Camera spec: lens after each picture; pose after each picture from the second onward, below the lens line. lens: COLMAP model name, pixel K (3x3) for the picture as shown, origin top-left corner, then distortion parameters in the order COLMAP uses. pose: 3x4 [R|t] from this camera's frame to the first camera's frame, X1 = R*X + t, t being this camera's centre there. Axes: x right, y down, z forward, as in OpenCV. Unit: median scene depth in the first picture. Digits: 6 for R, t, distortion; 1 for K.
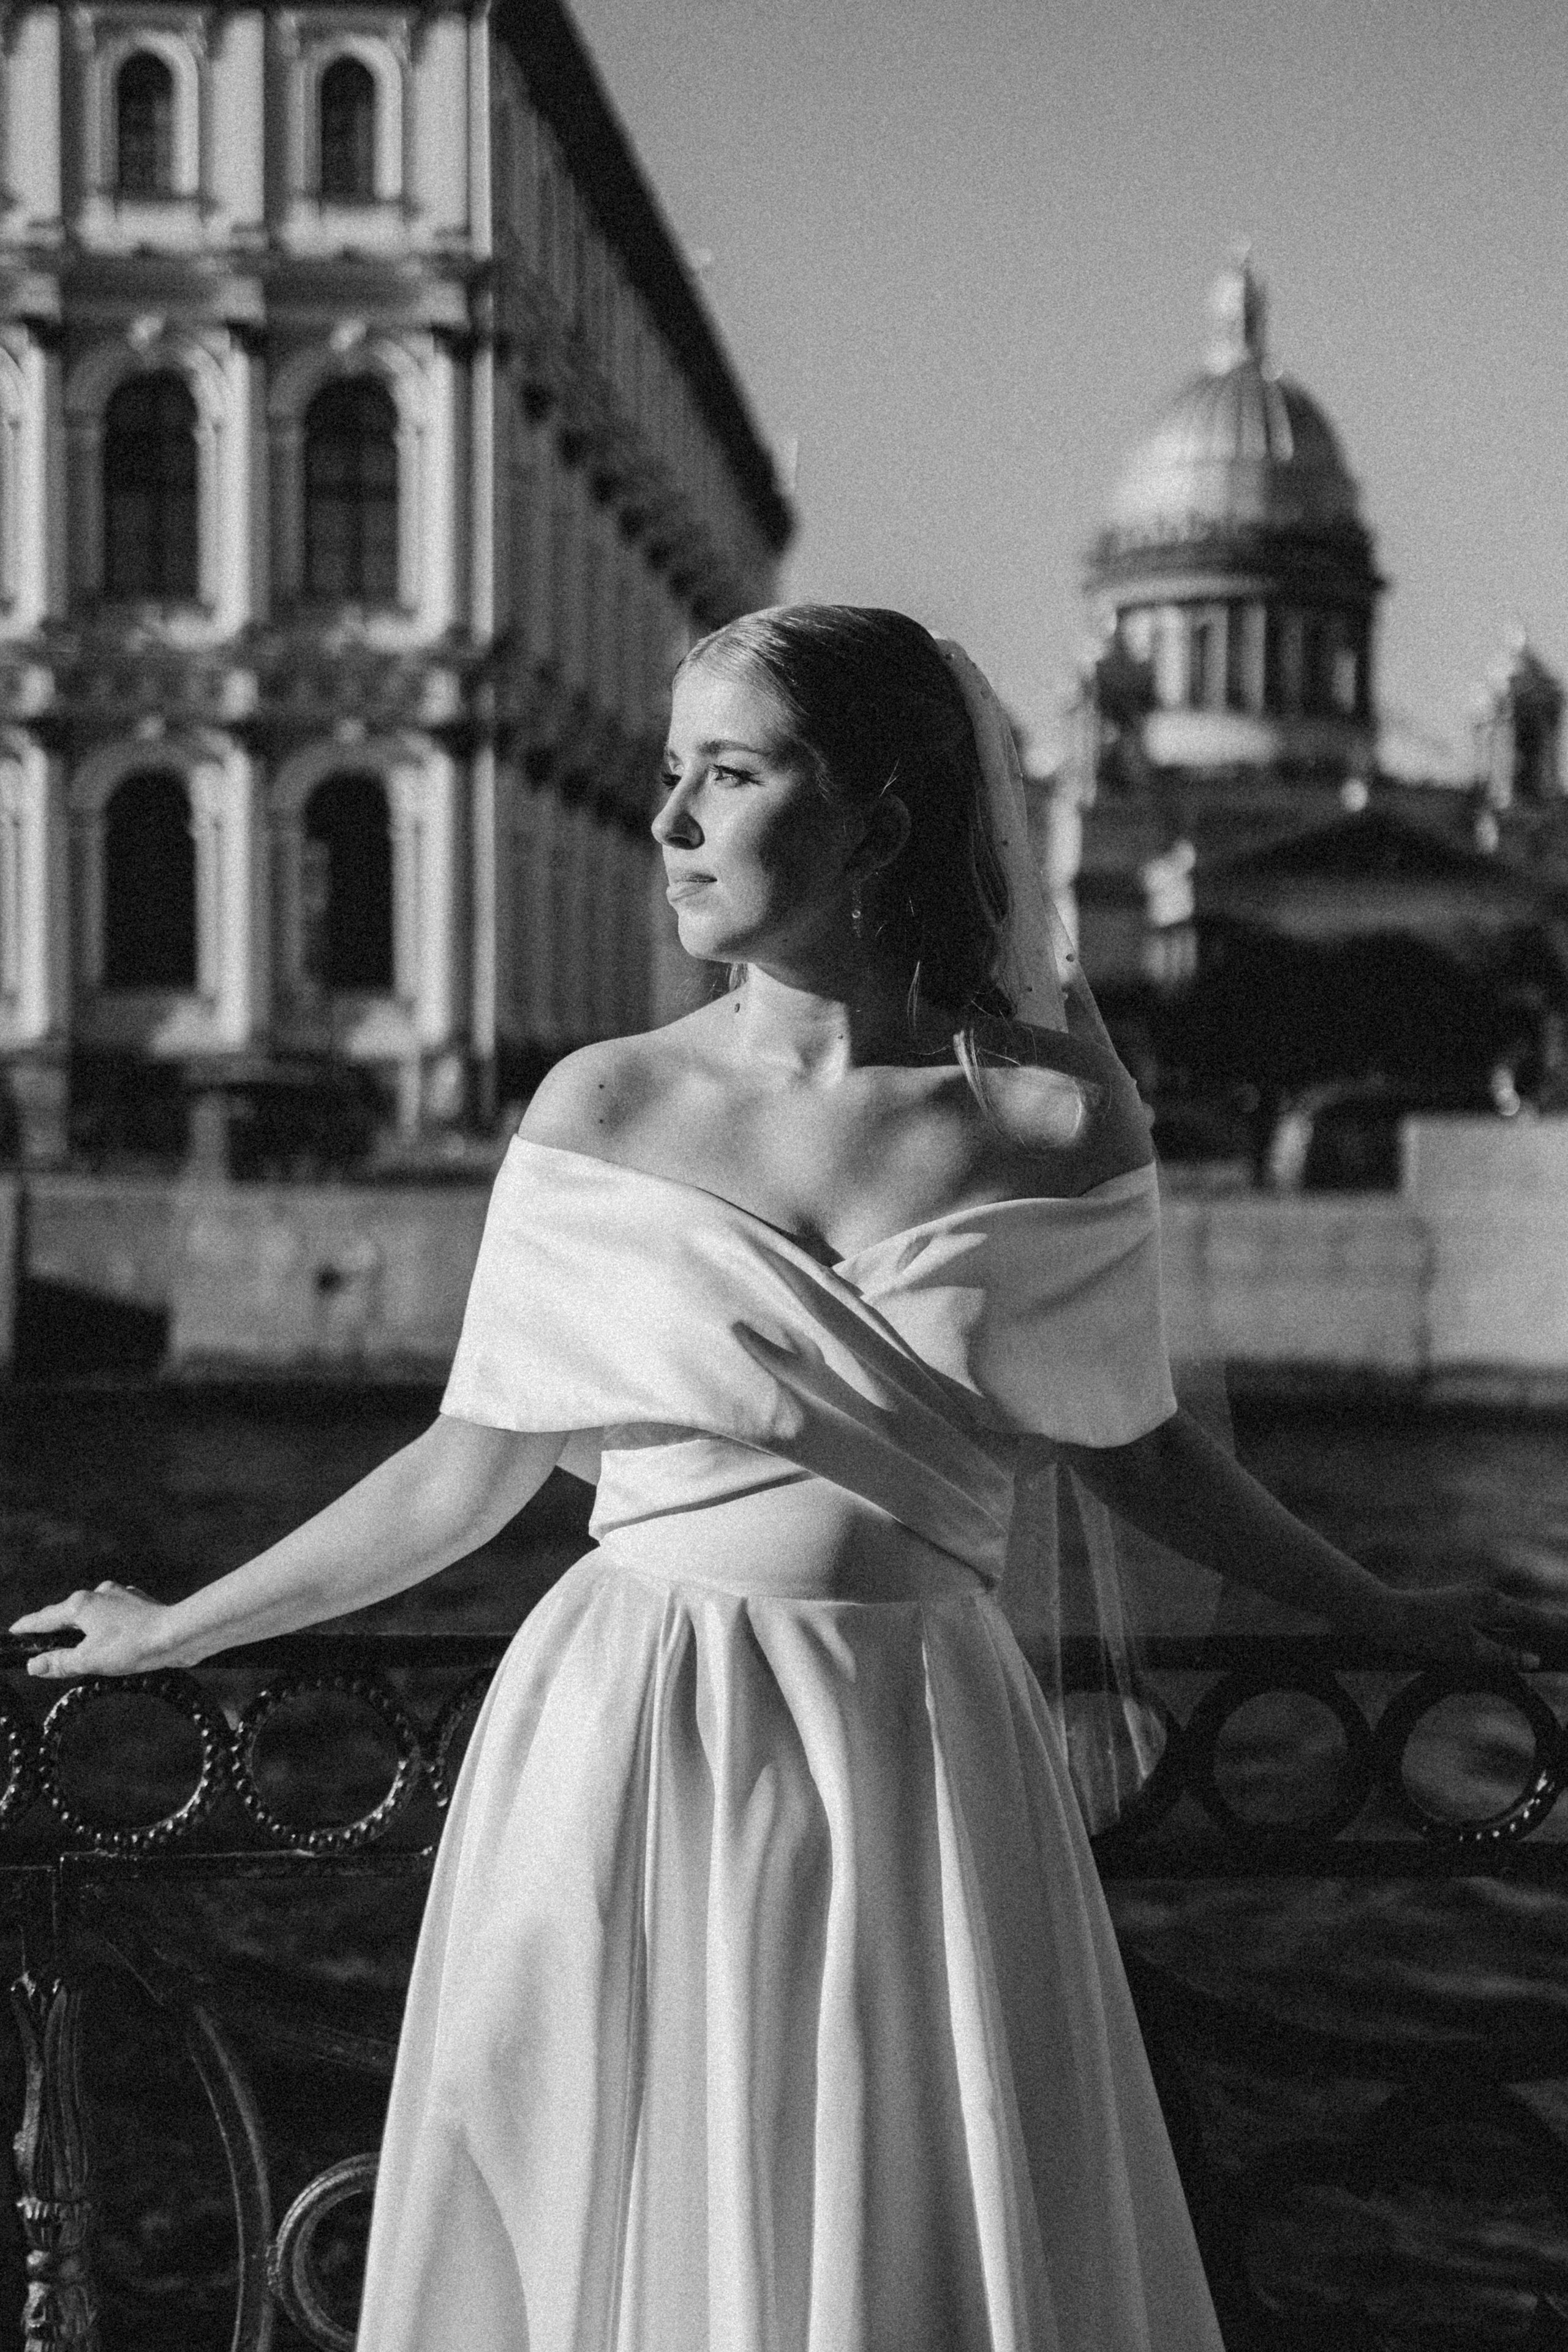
lens RADIAL K [[2890.4, 0, 884.6], [0, 2890.4, 1225.6], [0, 0, 1]] dist [0.081448, -0.057120]
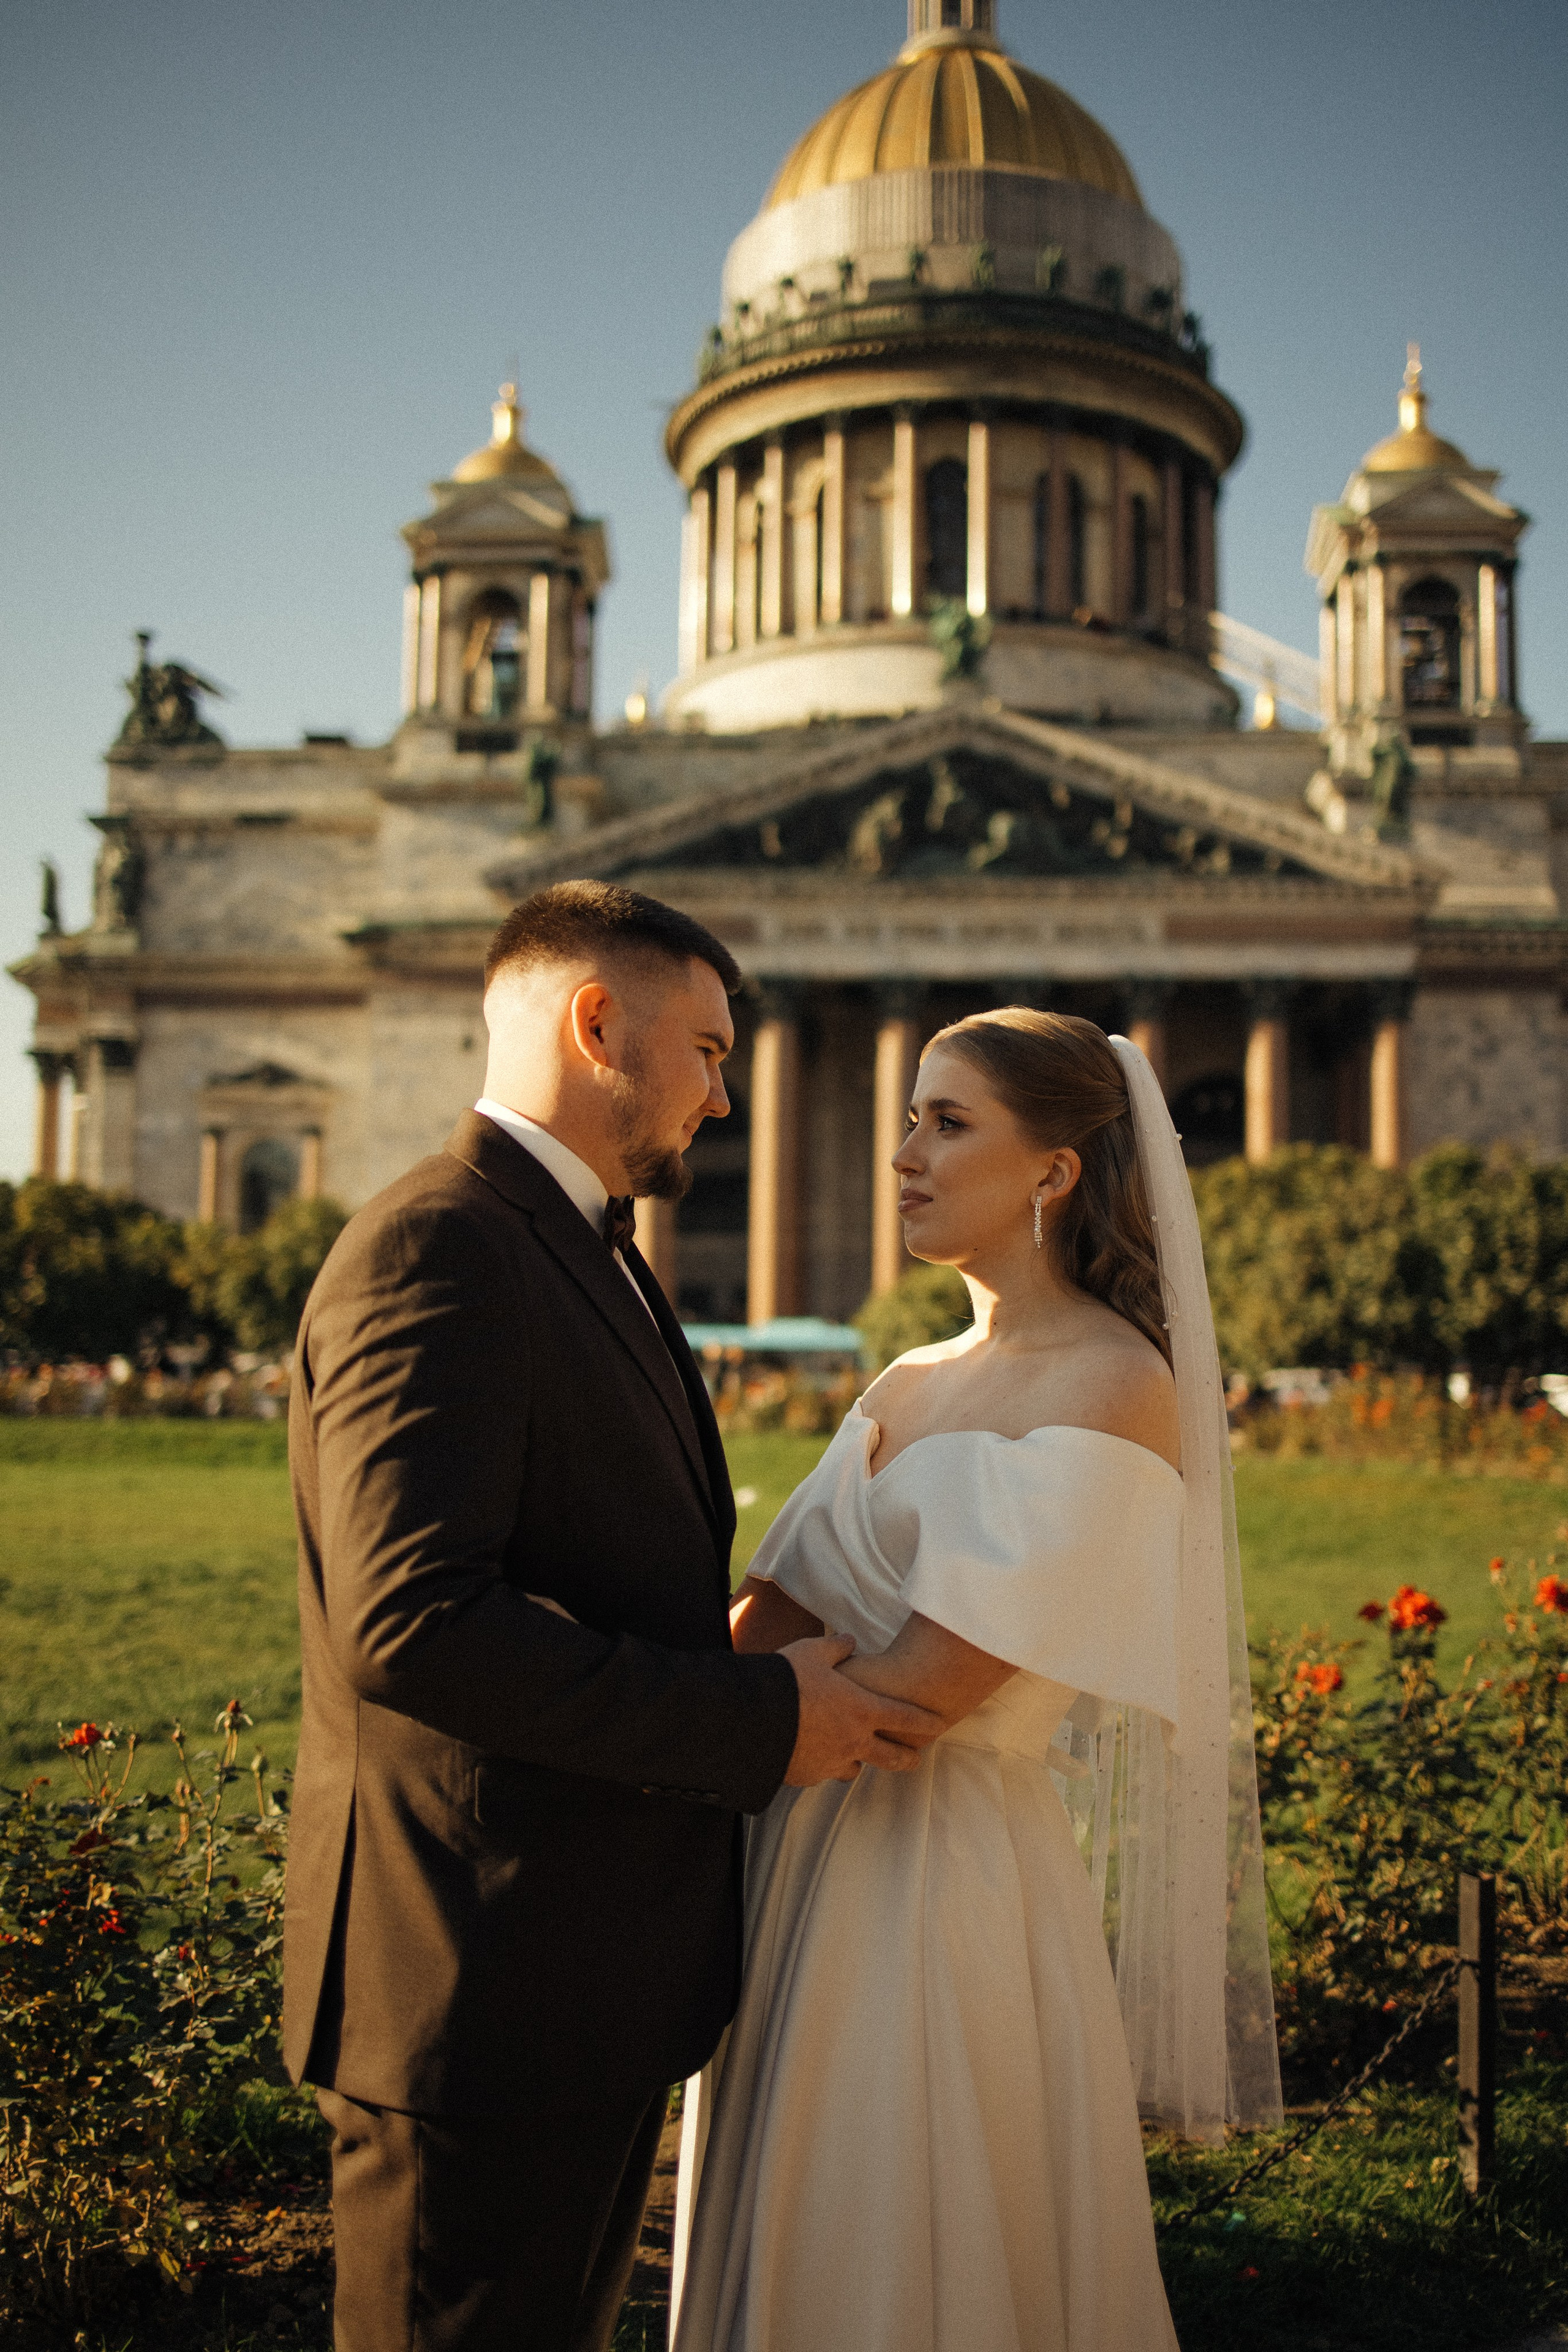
lens RADIAL K [[2507.9, 0, 802.5], [0, 2507.9, 1177.3], [0, 0, 1]] dist [-0.037373, -0.013009]
pose [[0.964606, -0.021721, -0.262798, 0.771559], [-0.015577, 0.990168, -0.139015, -0.086930], [0.263234, 0.138189, 0.954784, 2.088446]]
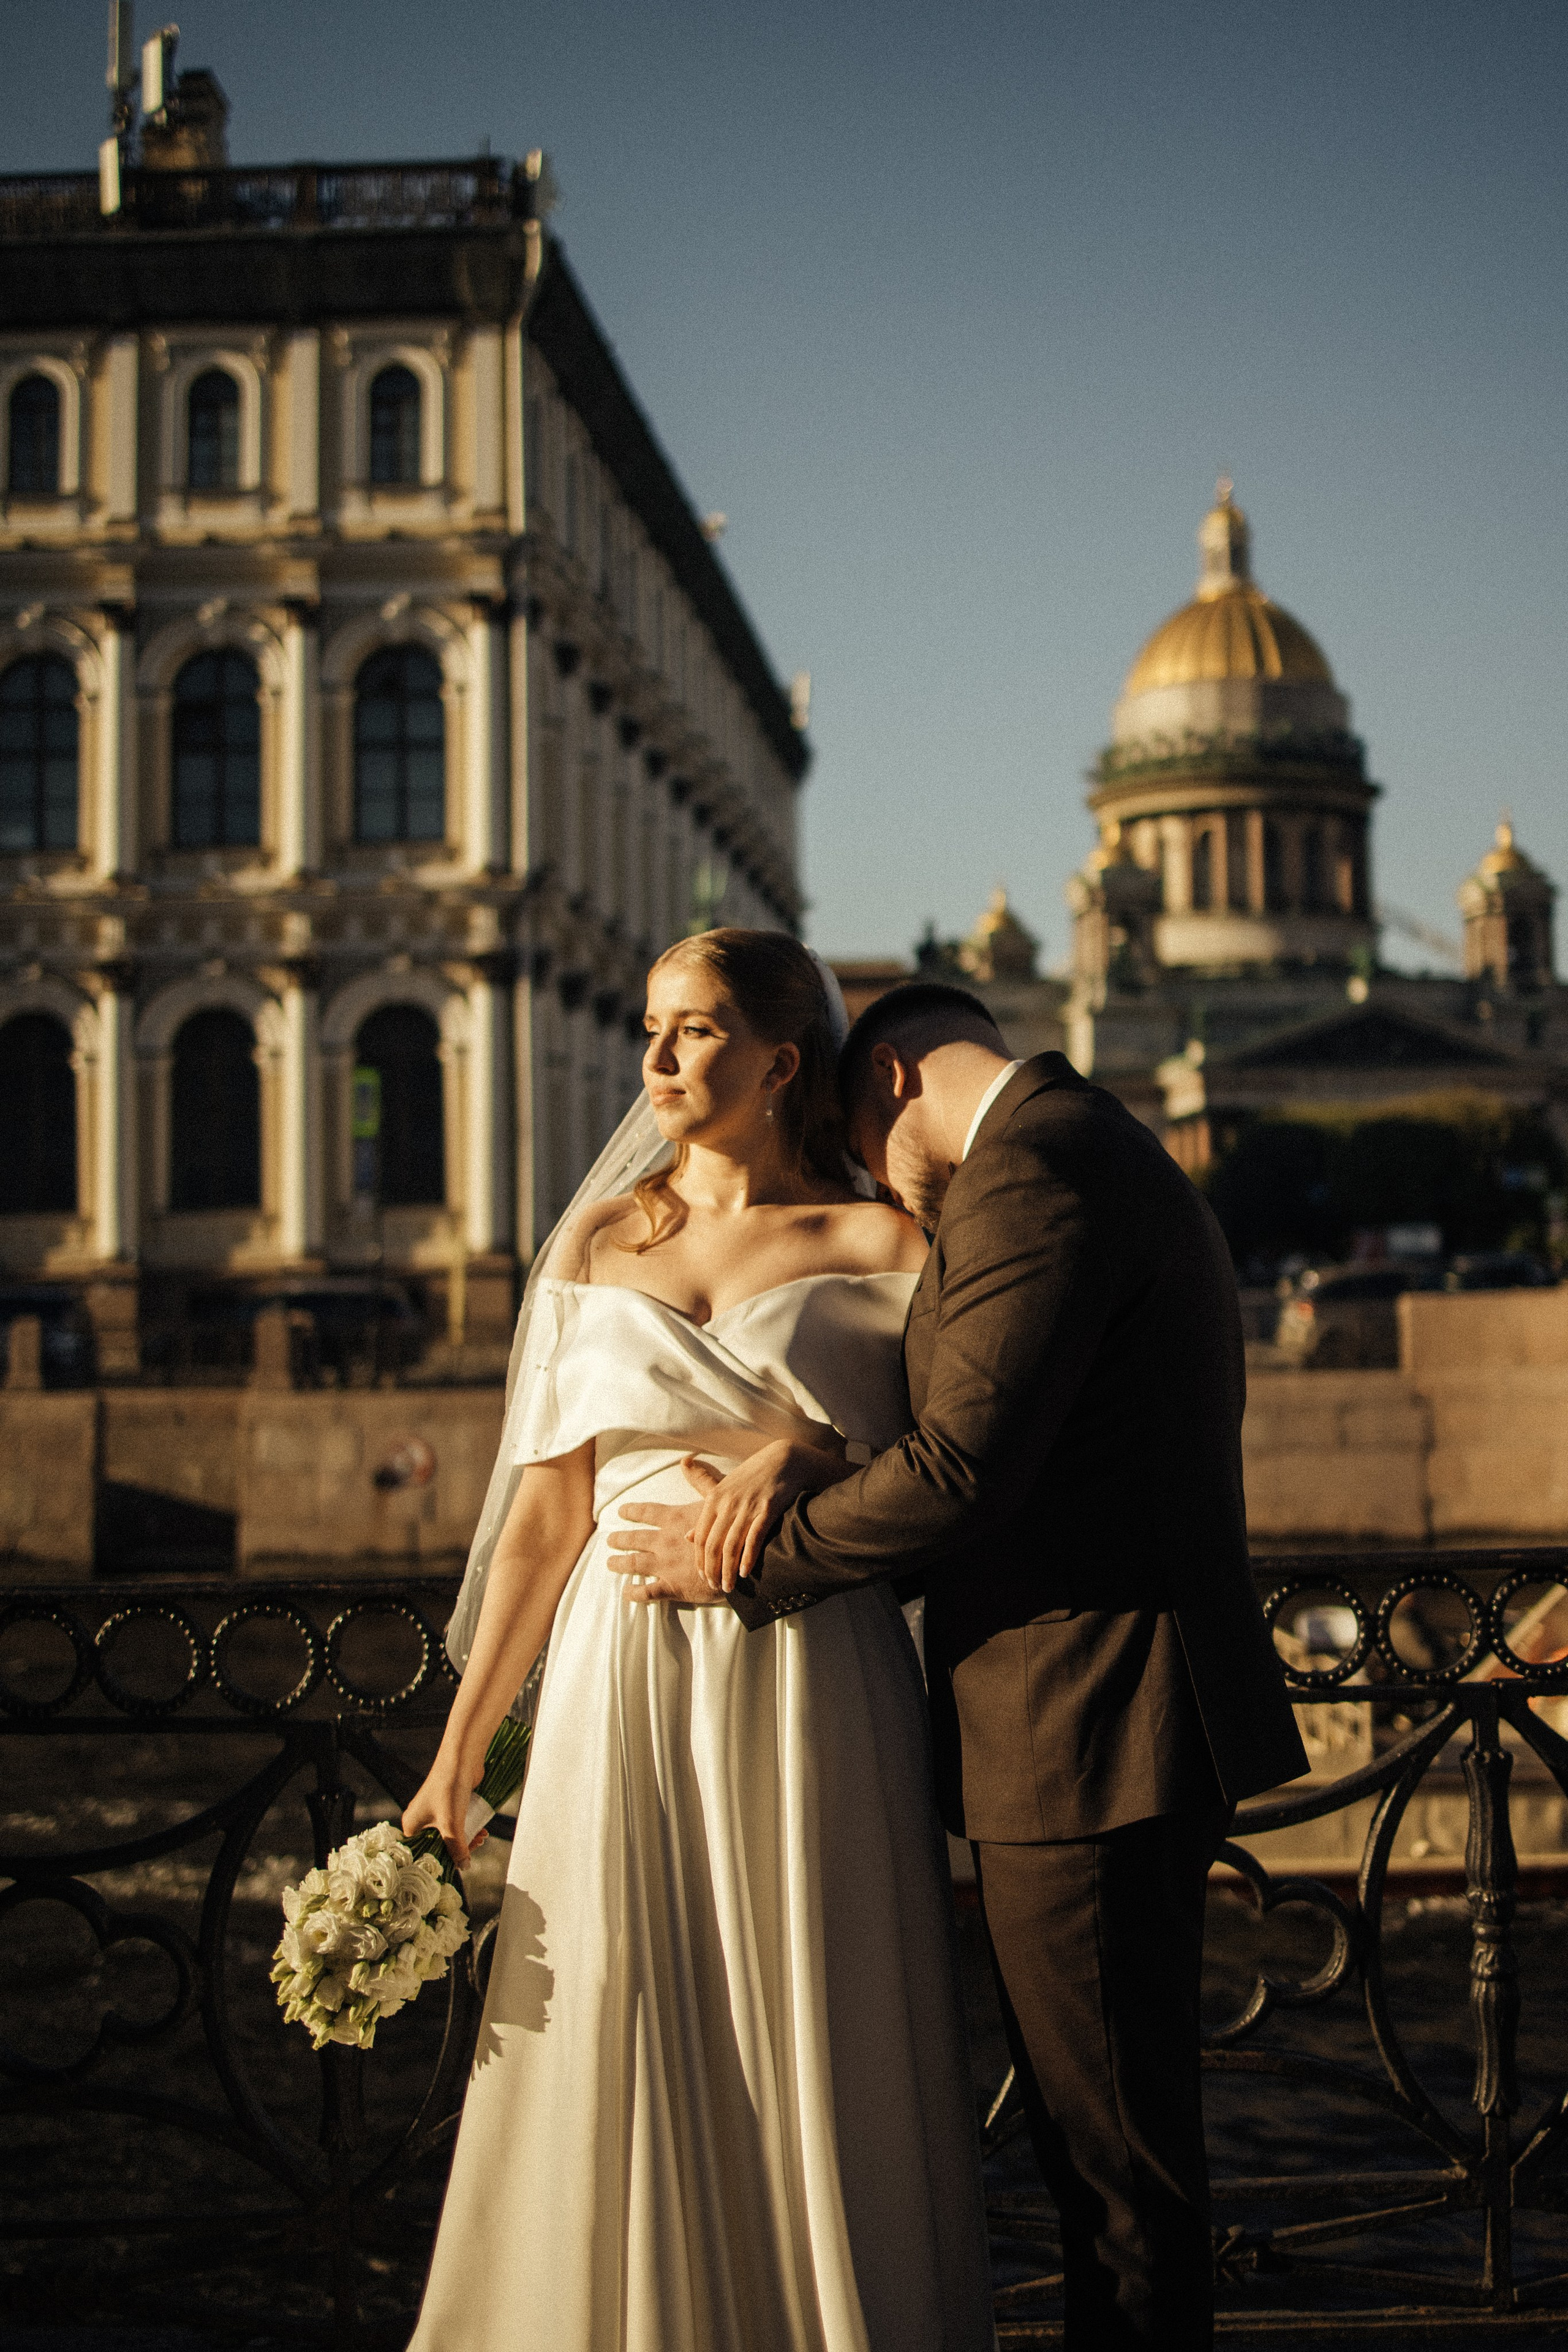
lens RADIAL K [[2849.7, 0, 855.3], [0, 2849.7, 1120.7], [0, 0, 1]] dist [-0.029685, -0.019551]
pose [[0.999378, -0.029896, -0.018702, 0.001942], [0.027745, 0.993952, -0.106253, 0.003039], [0.021766, 0.105668, 0.994163, -0.031139]]
